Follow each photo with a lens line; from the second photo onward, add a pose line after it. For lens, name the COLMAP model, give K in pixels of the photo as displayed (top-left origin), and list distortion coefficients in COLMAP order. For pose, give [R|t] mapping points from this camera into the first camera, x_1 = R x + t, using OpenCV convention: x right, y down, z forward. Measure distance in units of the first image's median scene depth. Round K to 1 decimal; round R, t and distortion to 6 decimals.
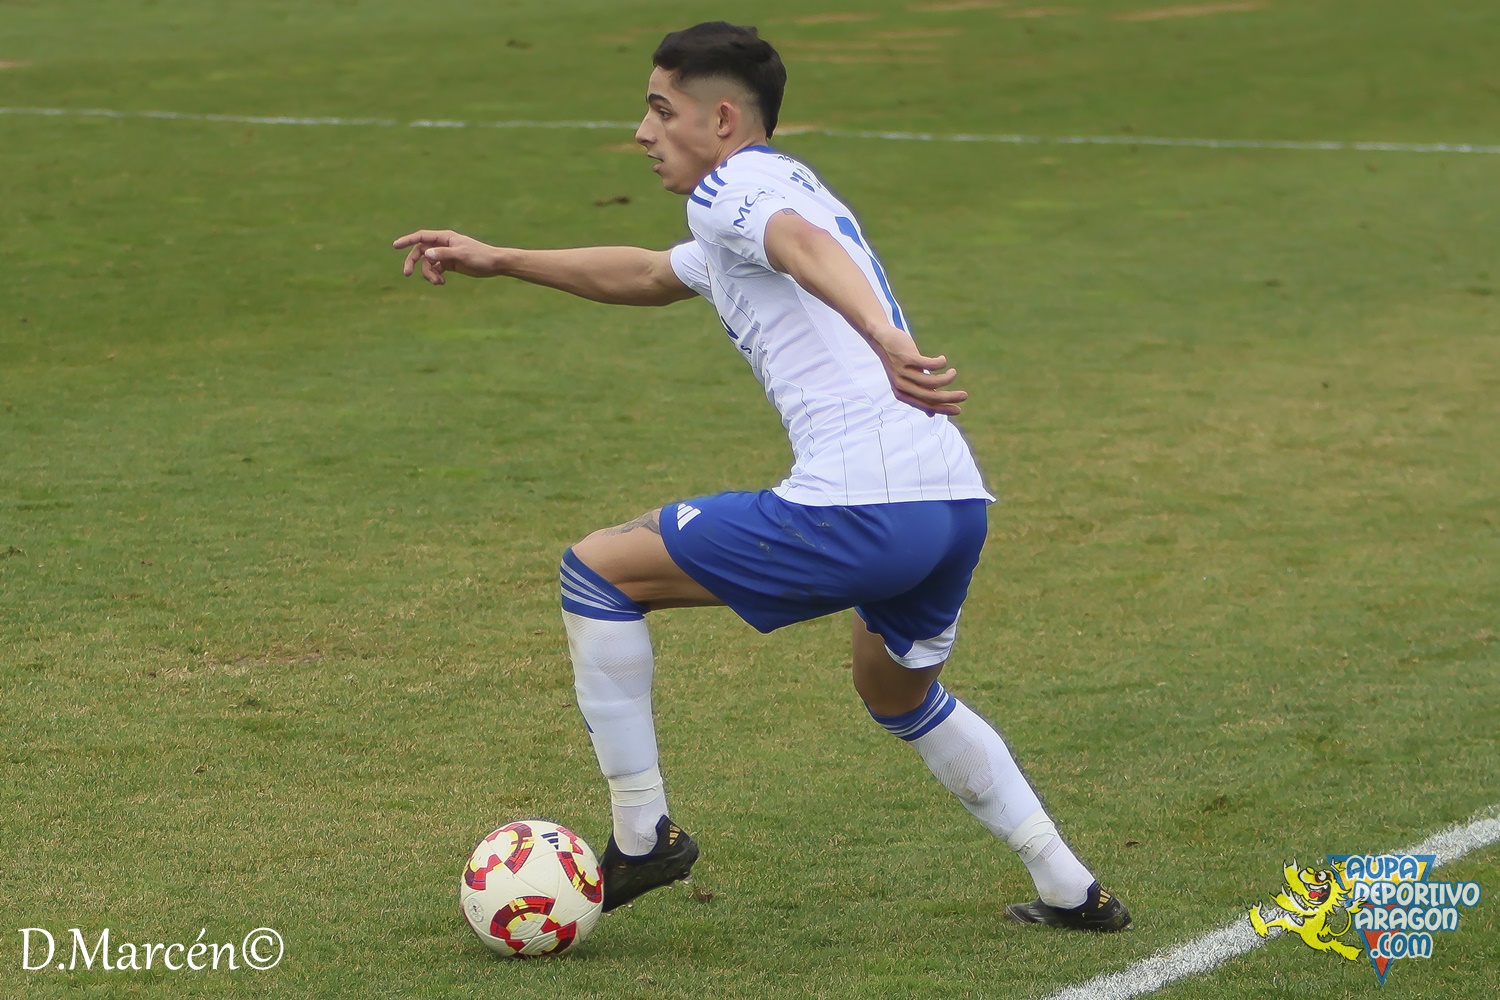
lens RADIAL K [[5048.5, 0, 749.5], [0, 5048.5, 501.8], [0, 0, 1]] dist [0.279653, 0.000000]
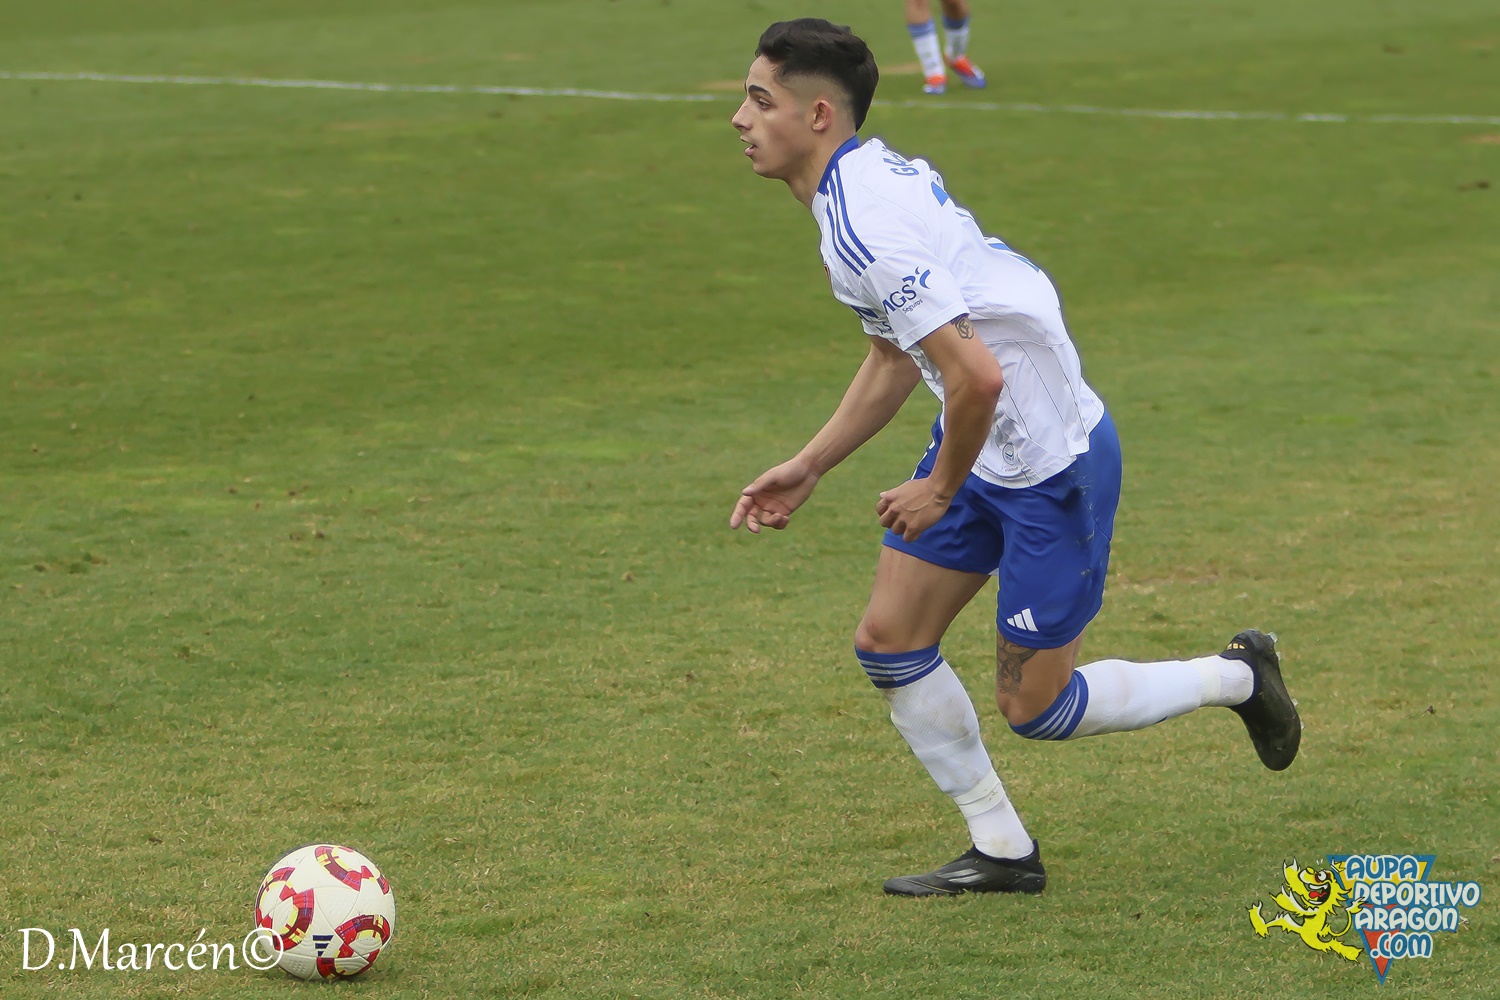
lens RADIAL K [[4949.7, 0, 750.5], [0, 4949.7, 499.3], [0, 0, 1]] dist [0.309567, 0.000000]
pose [[0.997618, 0.007423, 0.068574, -0.269665], [-0.007639, 0.999967, 0.002894, 0.010171], [-0.068550, -0.003411, 0.997642, -0.126832]]
